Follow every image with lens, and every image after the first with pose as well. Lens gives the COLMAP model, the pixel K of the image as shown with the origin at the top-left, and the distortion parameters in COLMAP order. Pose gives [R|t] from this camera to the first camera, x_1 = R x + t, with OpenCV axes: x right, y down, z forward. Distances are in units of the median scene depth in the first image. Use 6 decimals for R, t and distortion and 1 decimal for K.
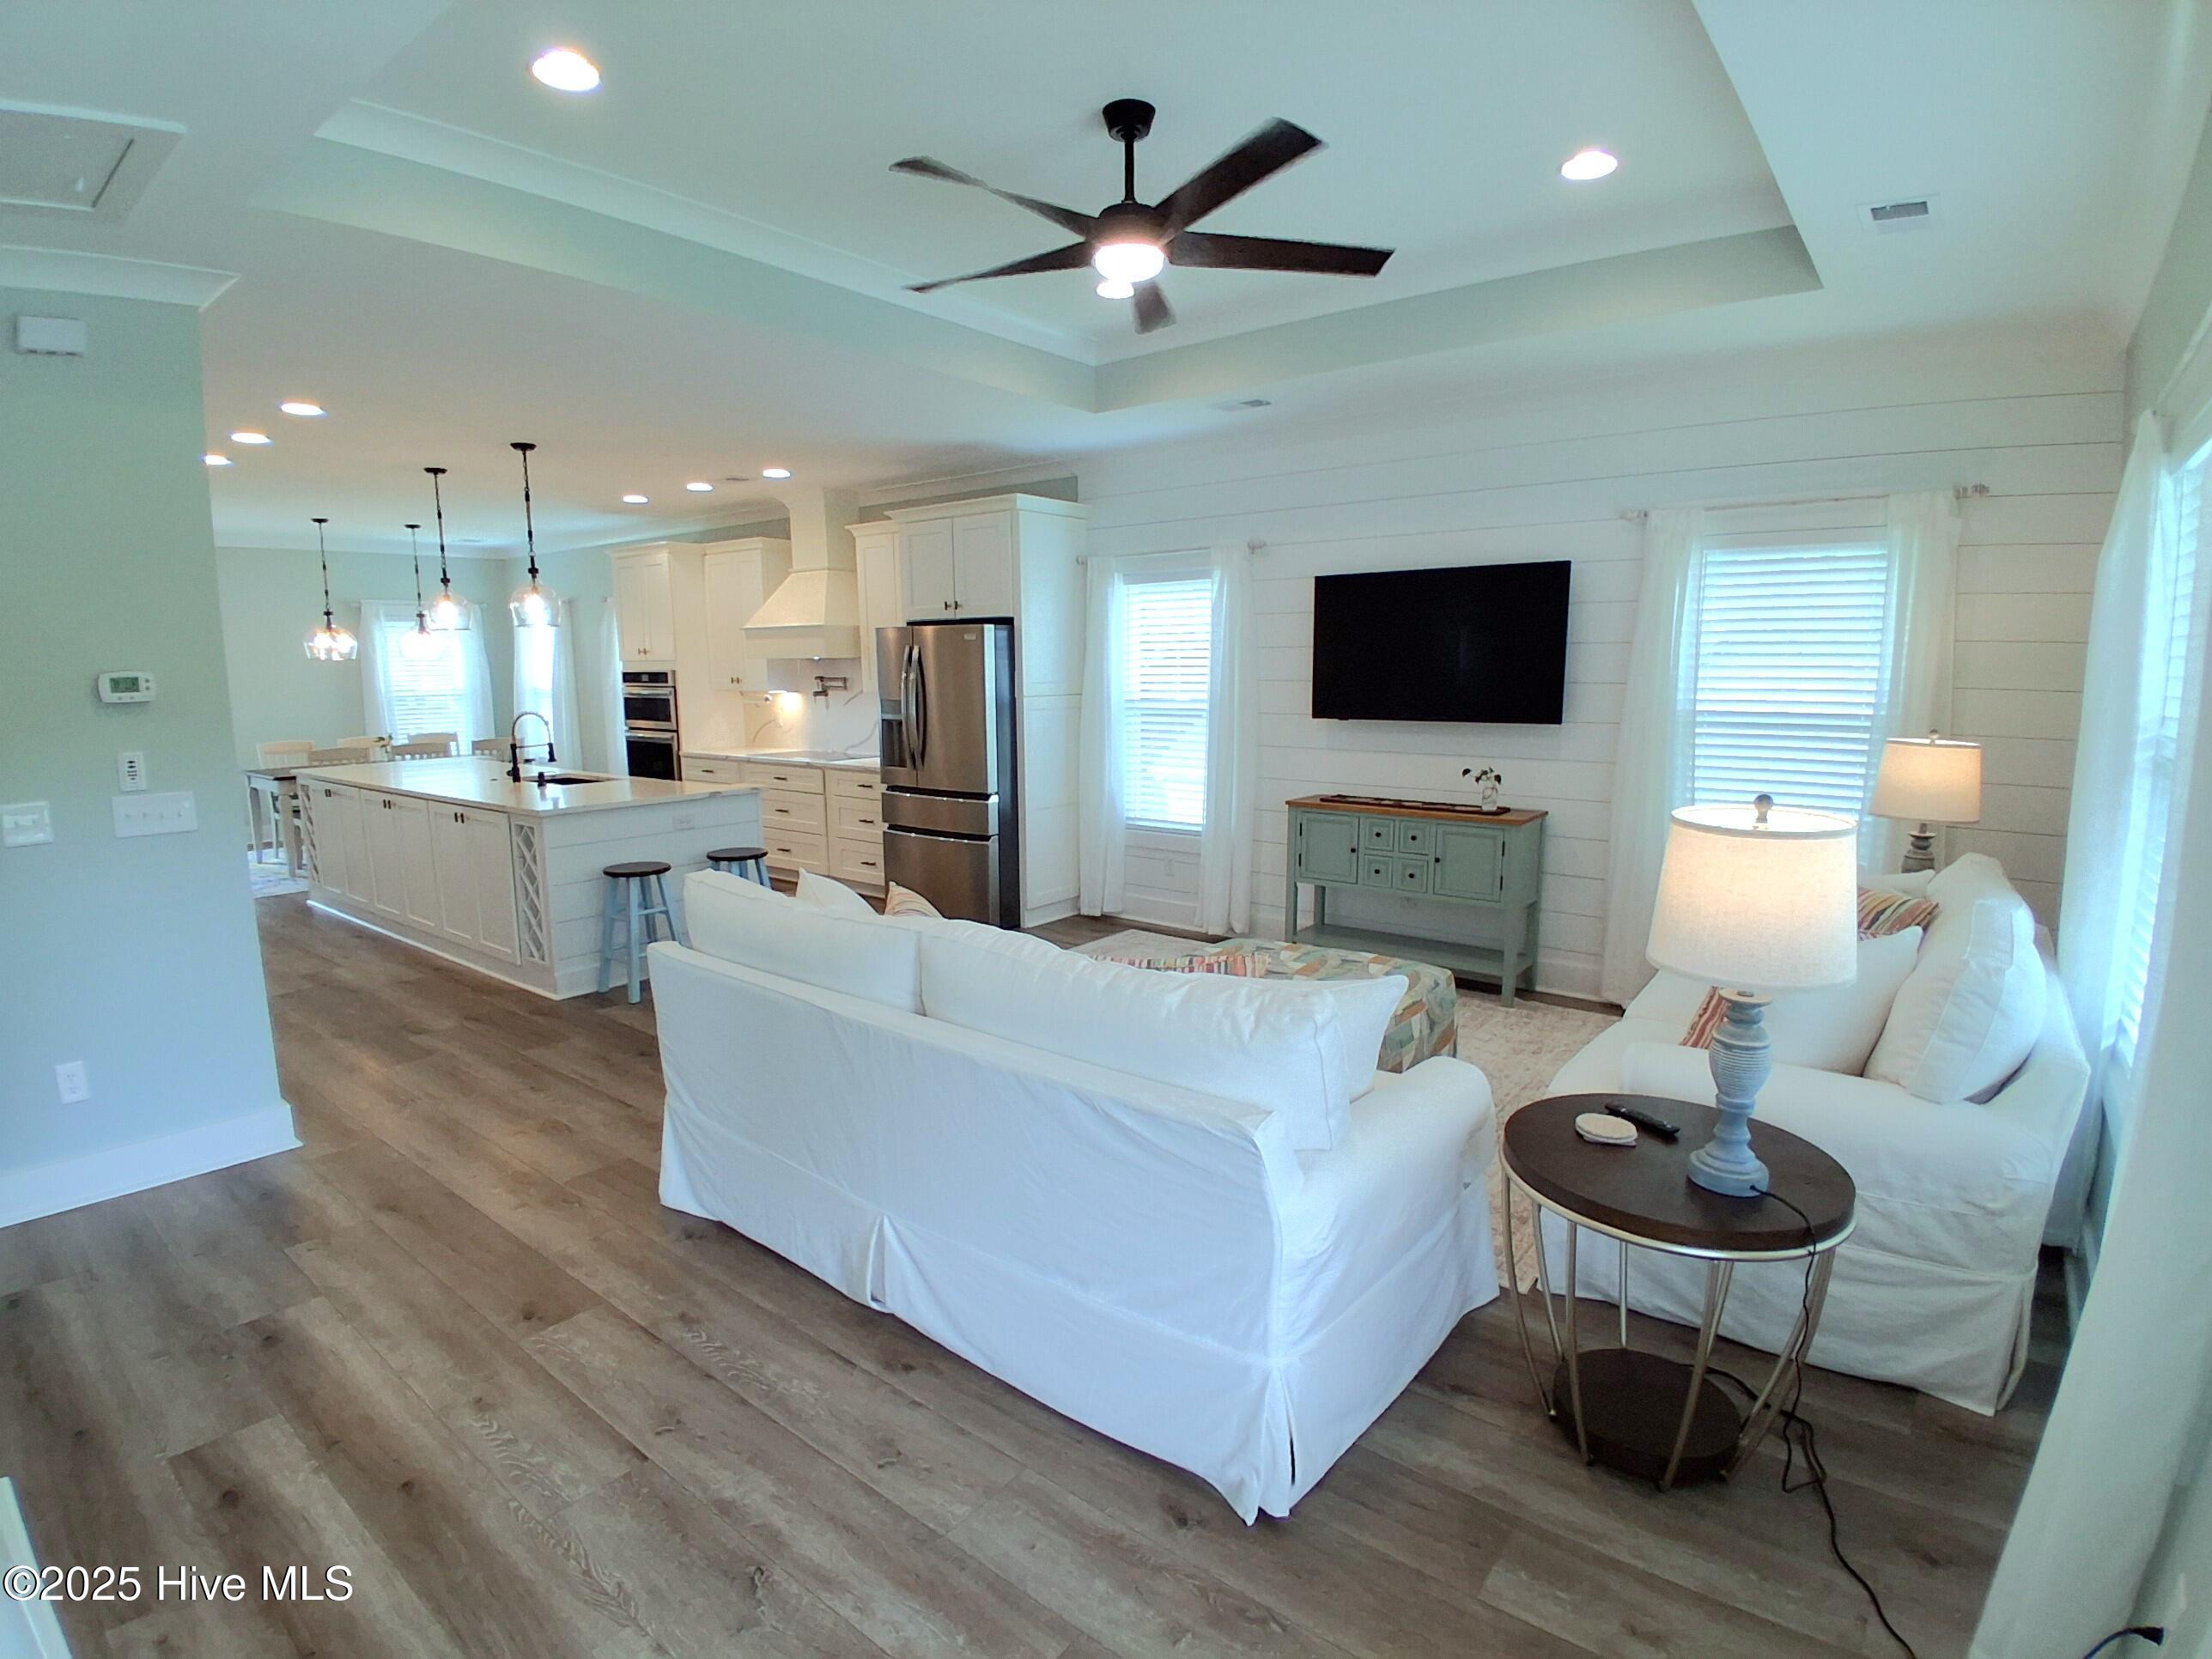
lens RADIAL K [[1098.2, 0, 1097.3], [0, 1098.2, 847.3], [0, 0, 1]] dist [0.003019, -0.046530]
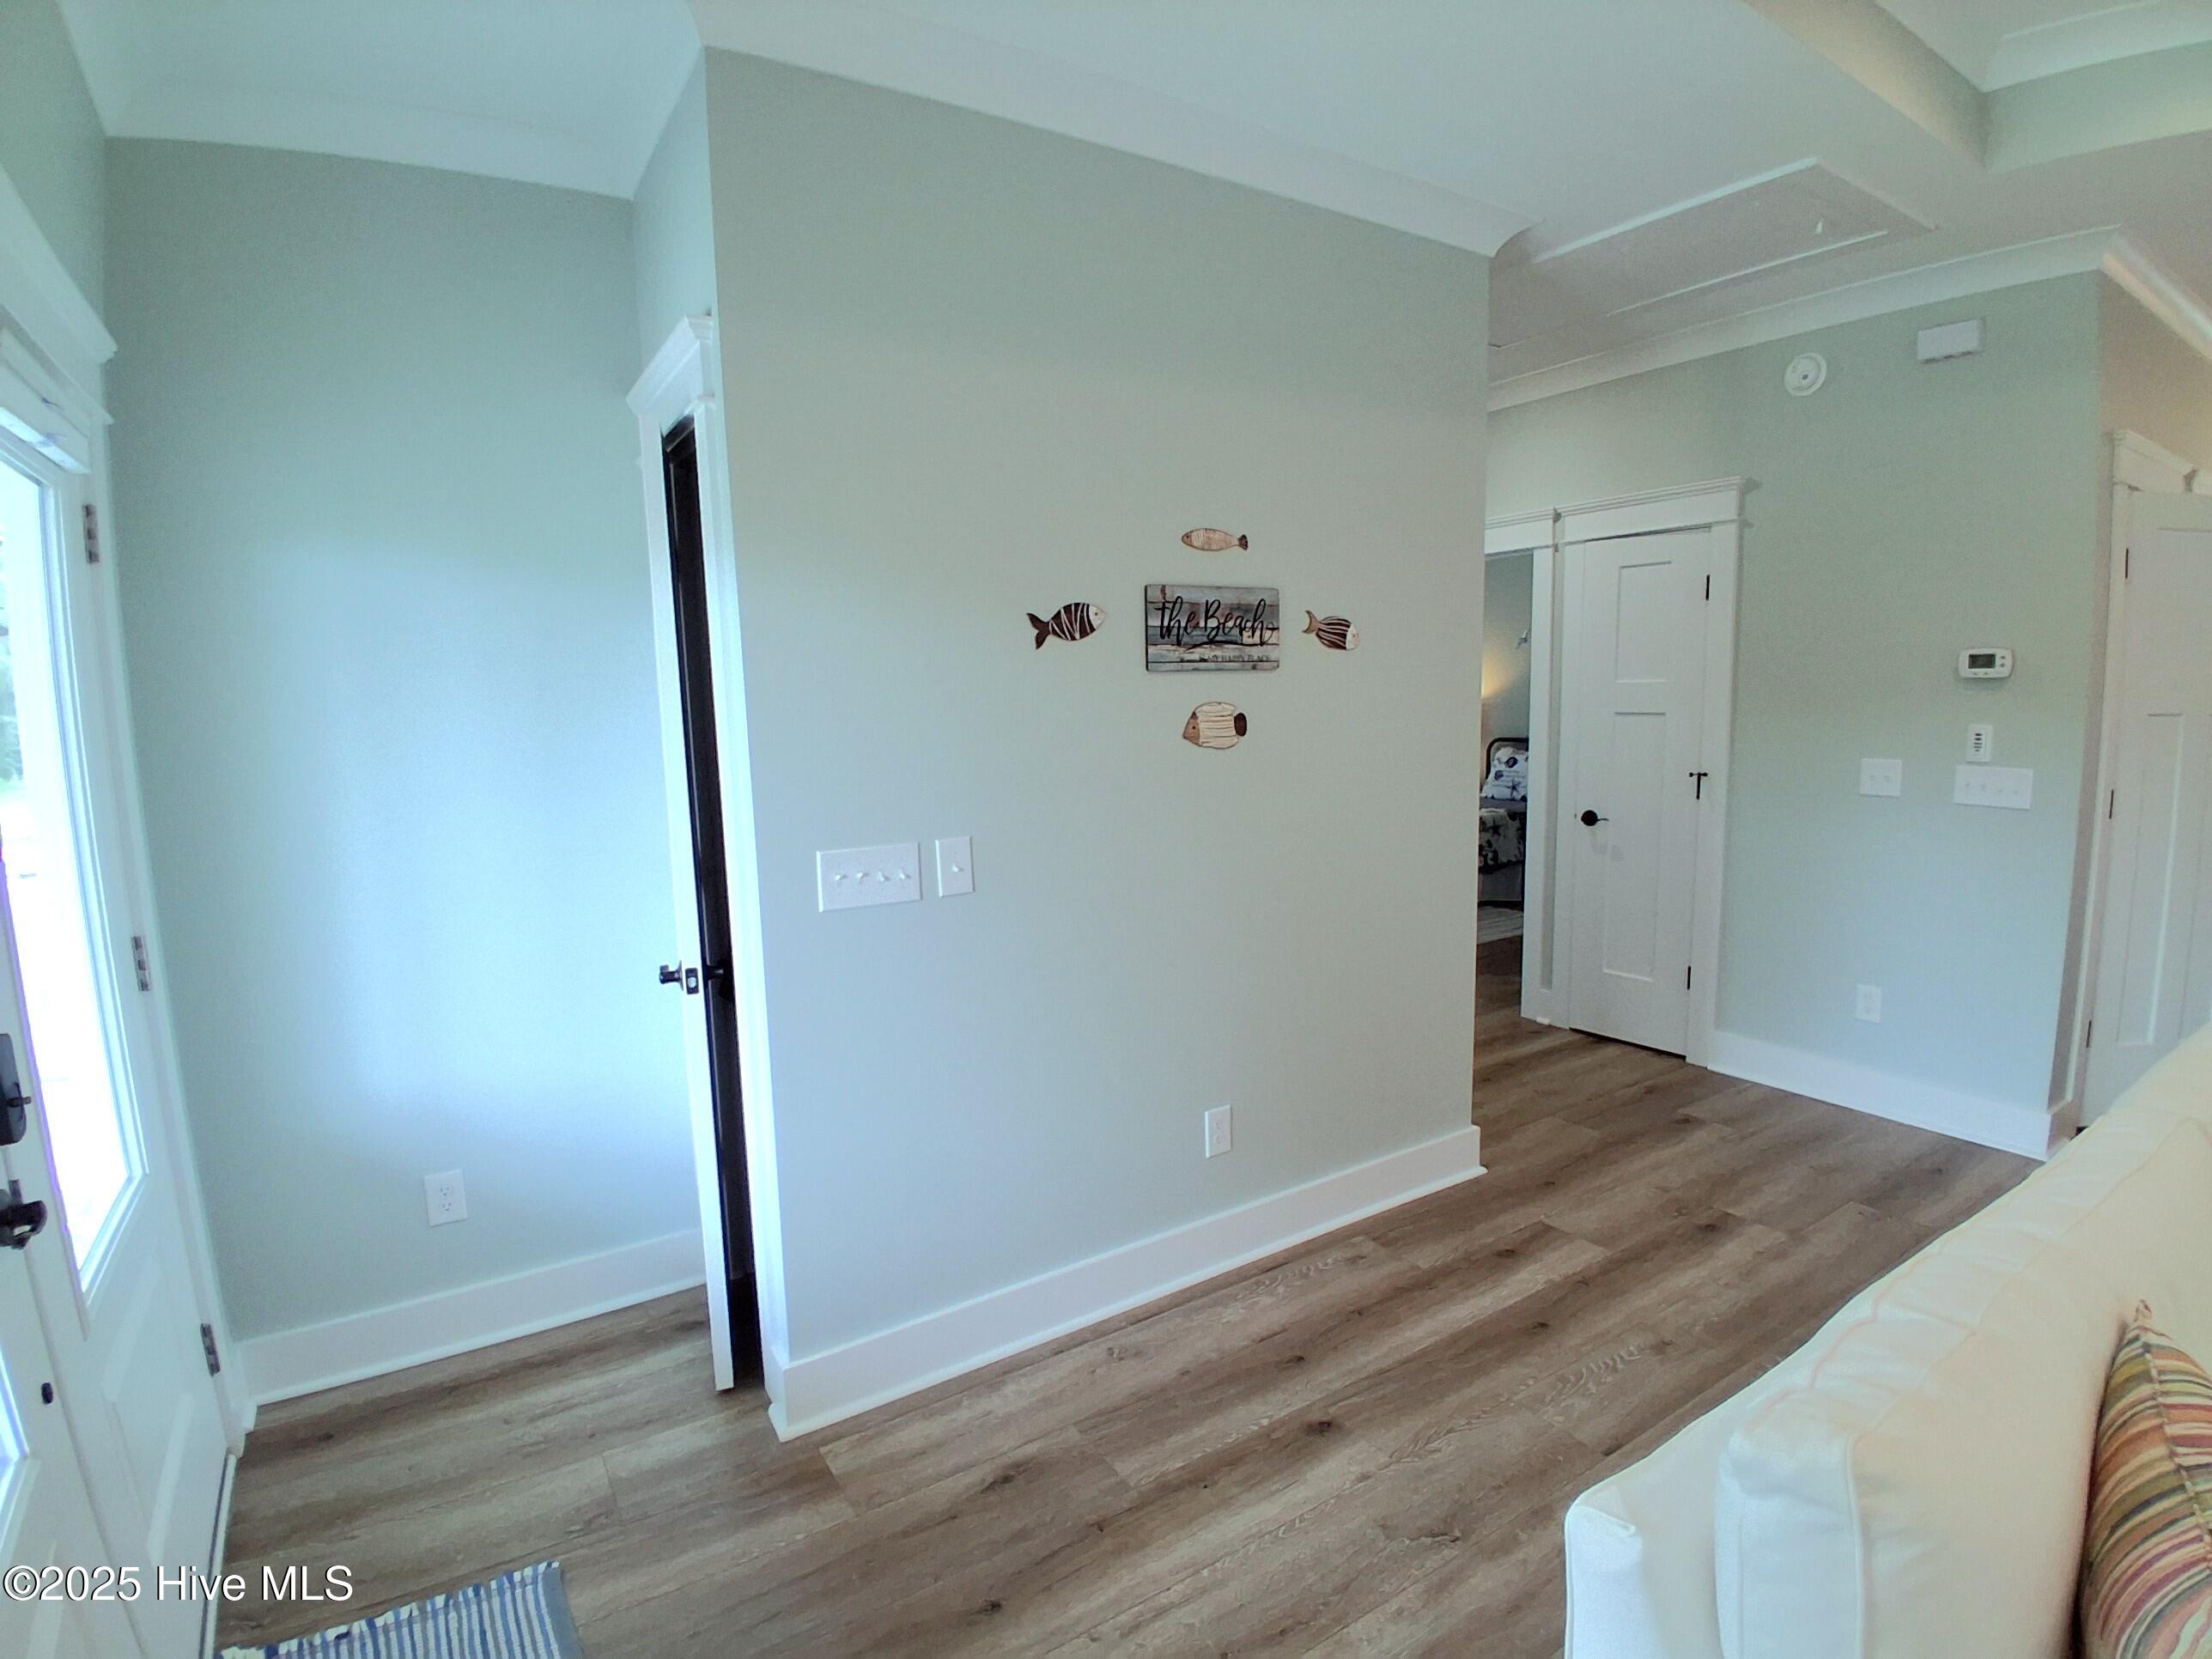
lens RADIAL K [[1098.2, 0, 1097.3], [0, 1098.2, 847.3], [0, 0, 1]] dist [0.003019, -0.046530]
pose [[-0.326468, 0.147126, -0.933688, 0.188270], [-0.125439, 0.972330, 0.197075, -0.034993], [0.936848, 0.181460, -0.298980, 0.252398]]
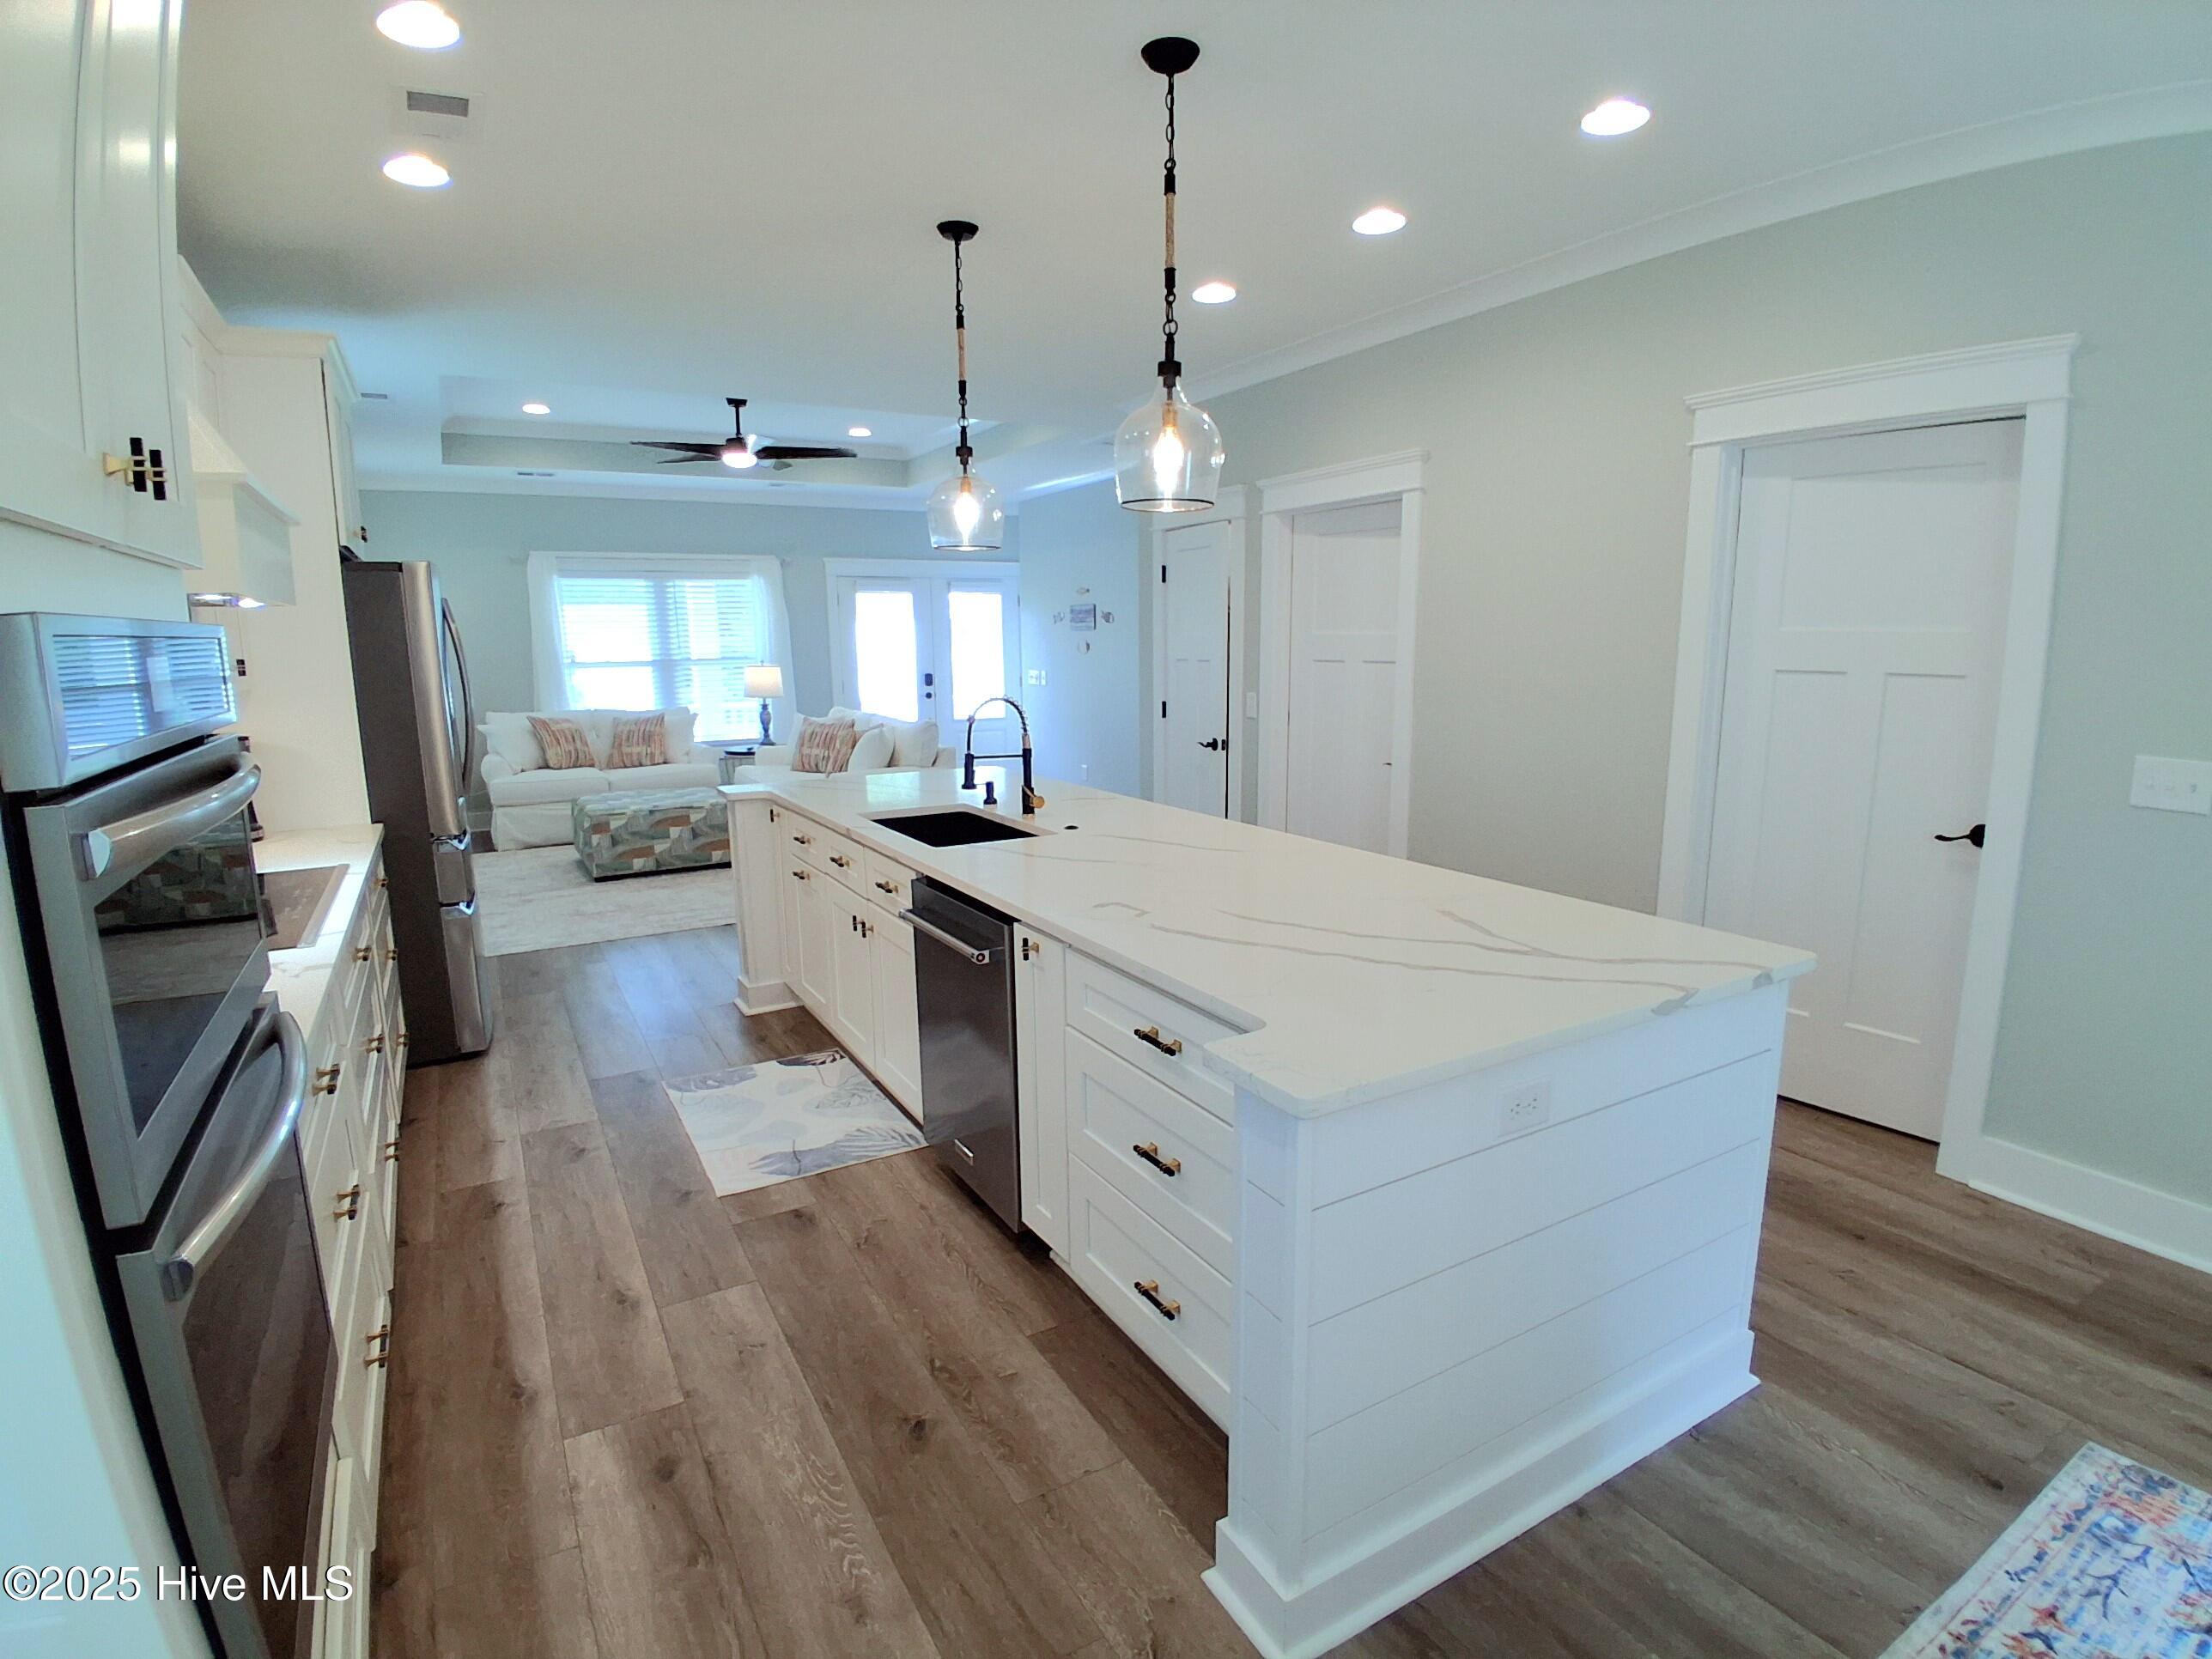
lens RADIAL K [[1106.5, 0, 1106.8], [0, 1106.5, 852.4], [0, 0, 1]] dist [-0.003778, -0.036656]
pose [[-0.932876, -0.053026, 0.356273, -0.746236], [0.075905, 0.937953, 0.338354, -0.227248], [-0.352108, 0.342685, -0.870969, 1.440565]]
